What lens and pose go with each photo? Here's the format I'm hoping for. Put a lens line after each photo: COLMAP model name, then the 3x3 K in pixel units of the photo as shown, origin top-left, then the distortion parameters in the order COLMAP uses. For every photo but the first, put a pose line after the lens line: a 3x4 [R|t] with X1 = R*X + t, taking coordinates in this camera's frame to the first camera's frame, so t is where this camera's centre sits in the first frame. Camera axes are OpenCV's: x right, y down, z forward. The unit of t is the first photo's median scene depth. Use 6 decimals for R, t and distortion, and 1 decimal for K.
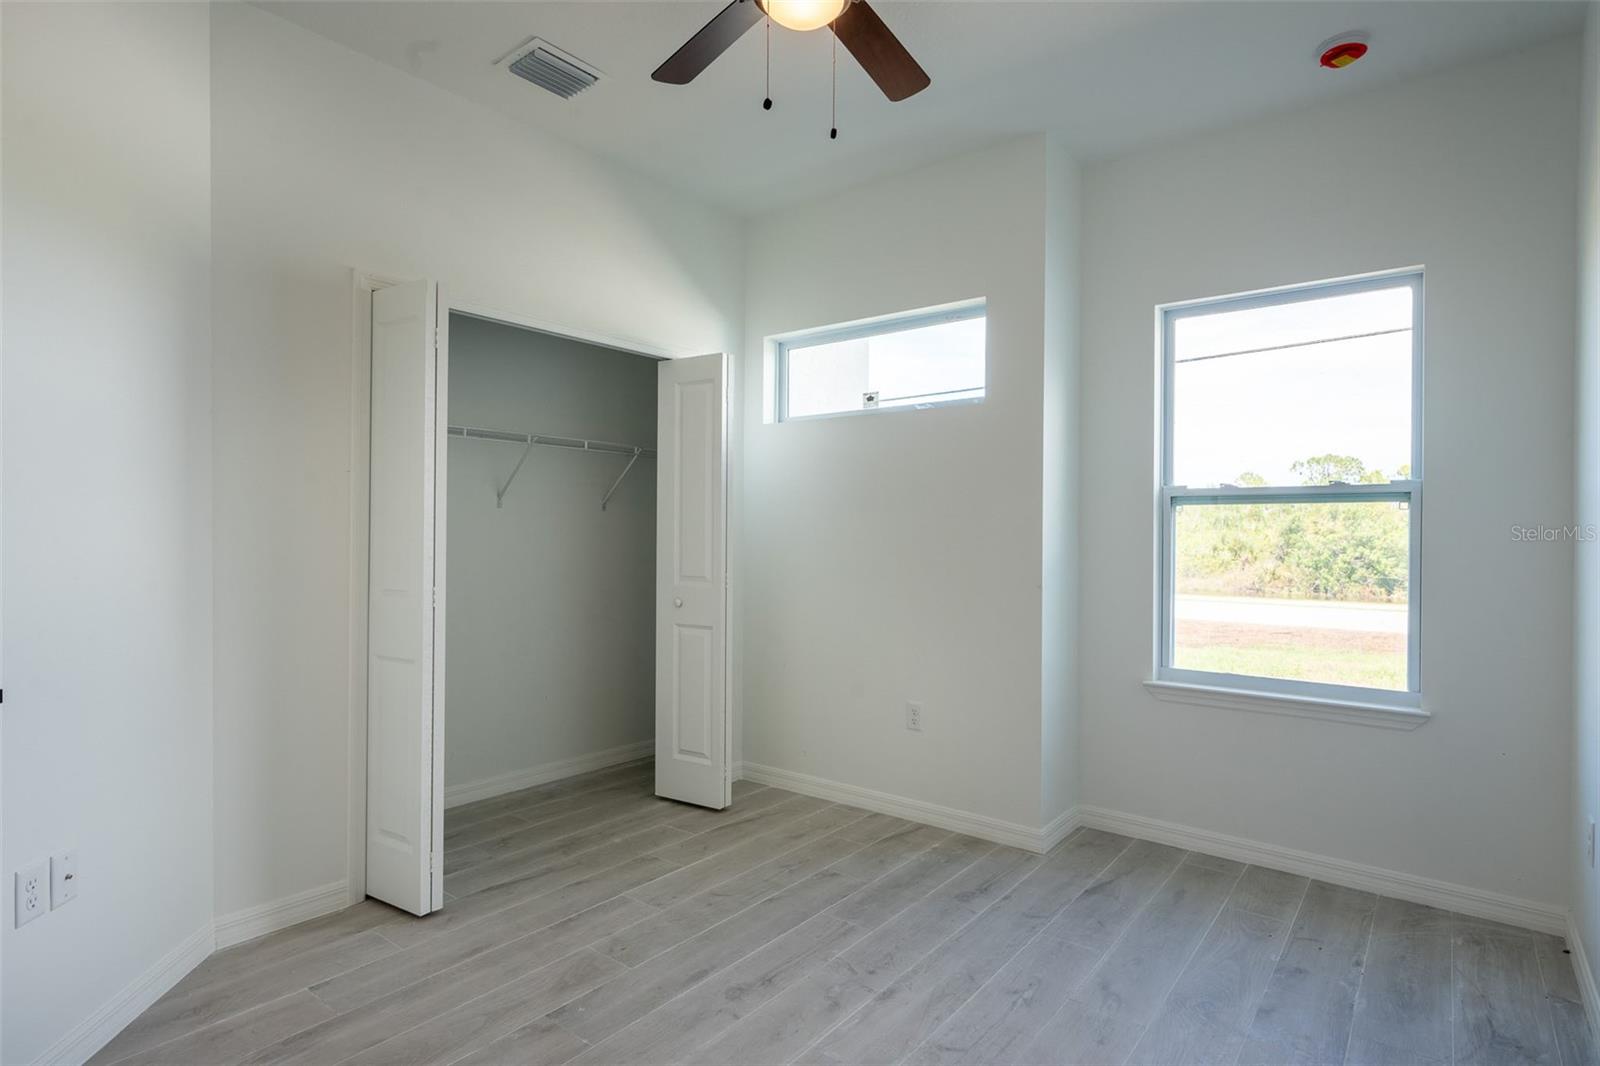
lens RADIAL K [[834.5, 0, 799.7], [0, 834.5, 539.4], [0, 0, 1]] dist [0.012485, -0.000581]
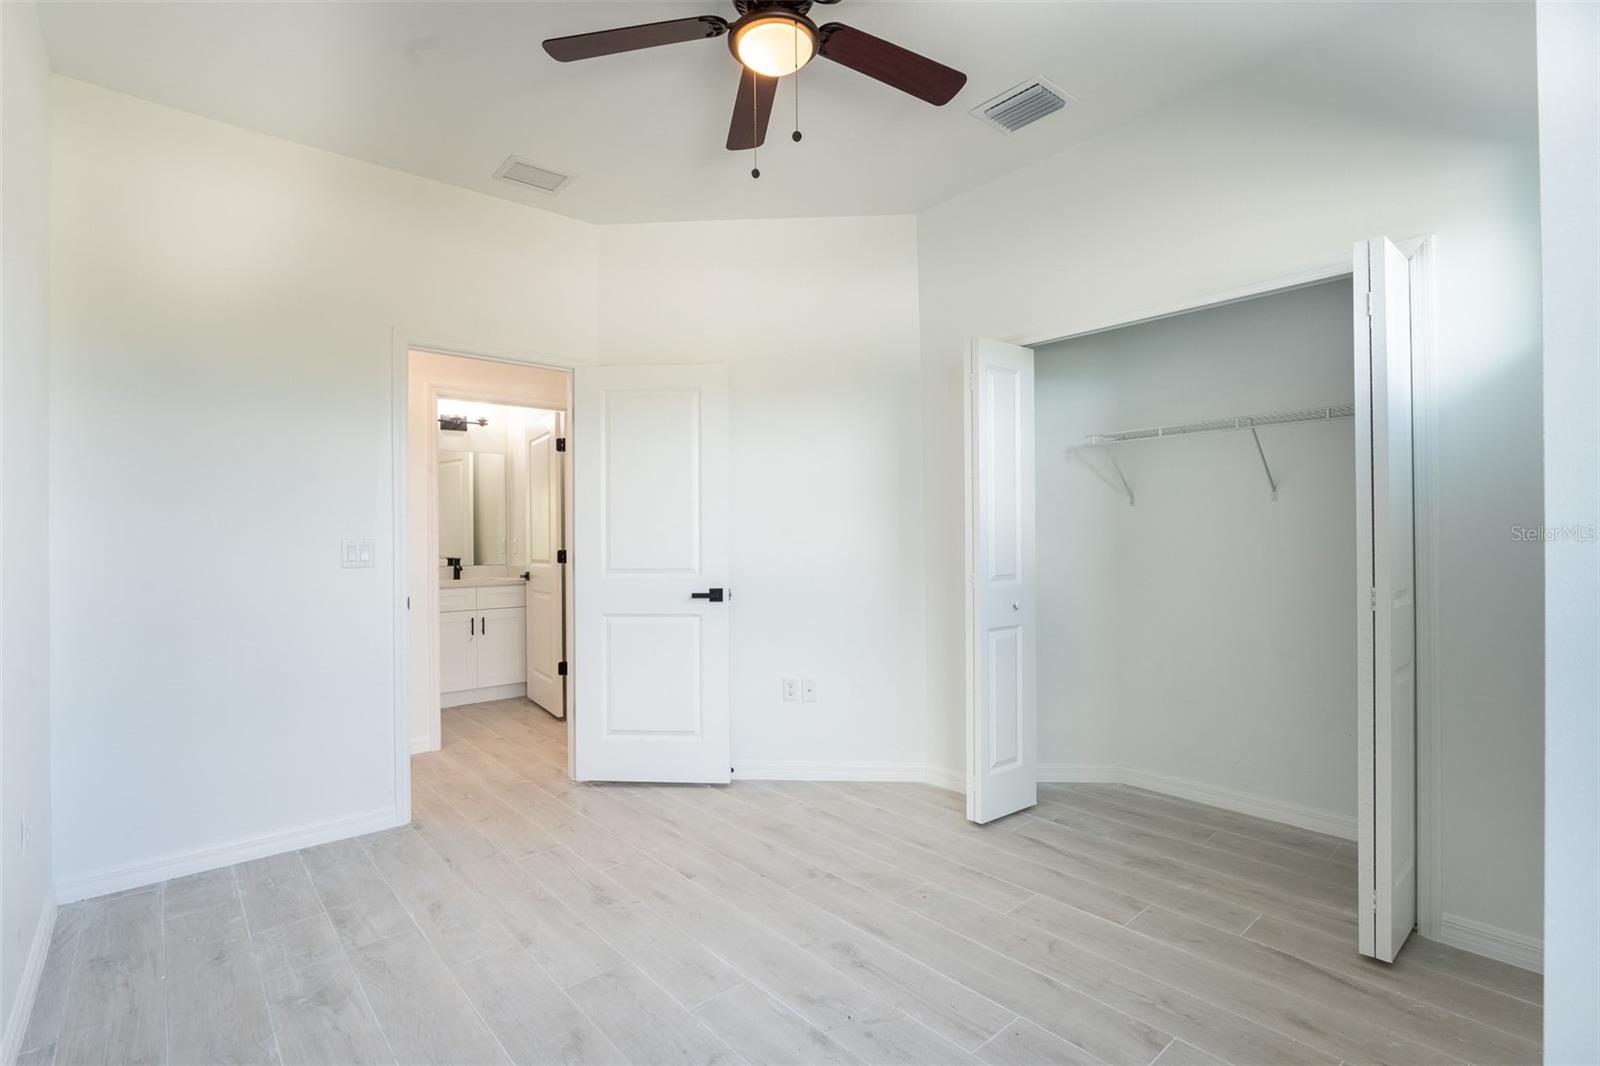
lens RADIAL K [[735.6, 0, 797.3], [0, 735.6, 533.6], [0, 0, 1]] dist [-0.006238, -0.000486]
pose [[-0.184773, -0.014334, -0.982677, 0.713460], [0.004978, 0.999867, -0.015521, 0.009603], [0.982769, -0.007759, -0.184677, 0.899161]]
